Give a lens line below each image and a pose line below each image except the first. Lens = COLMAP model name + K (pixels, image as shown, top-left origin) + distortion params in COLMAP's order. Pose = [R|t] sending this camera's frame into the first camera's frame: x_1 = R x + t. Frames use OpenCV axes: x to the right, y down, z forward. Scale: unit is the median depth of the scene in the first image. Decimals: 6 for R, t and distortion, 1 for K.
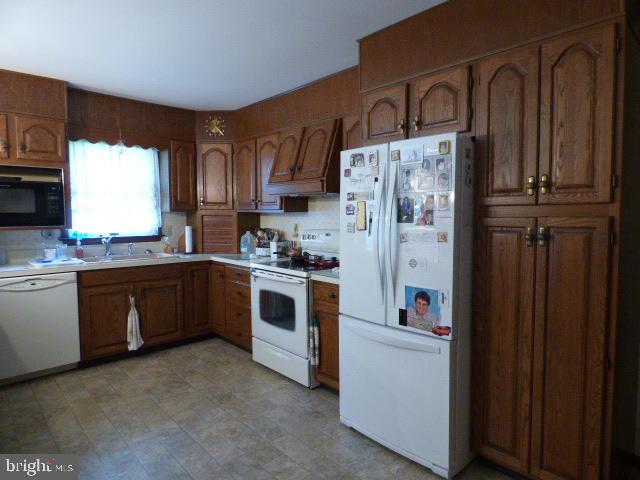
lens RADIAL K [[392.2, 0, 324.0], [0, 392.2, 238.6], [0, 0, 1]] dist [-0.006662, -0.004682]
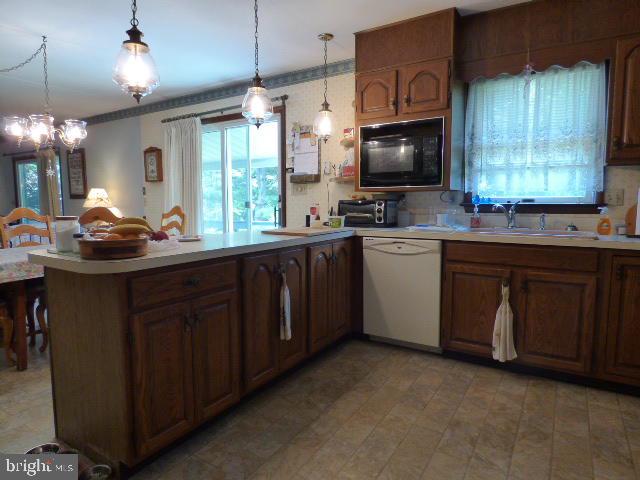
lens RADIAL K [[392.2, 0, 324.0], [0, 392.2, 238.6], [0, 0, 1]] dist [-0.006662, -0.004682]
pose [[0.251809, 0.092868, -0.963311, 0.116729], [-0.060227, 0.994960, 0.080176, 0.033113], [0.965901, 0.037829, 0.256133, 0.615777]]
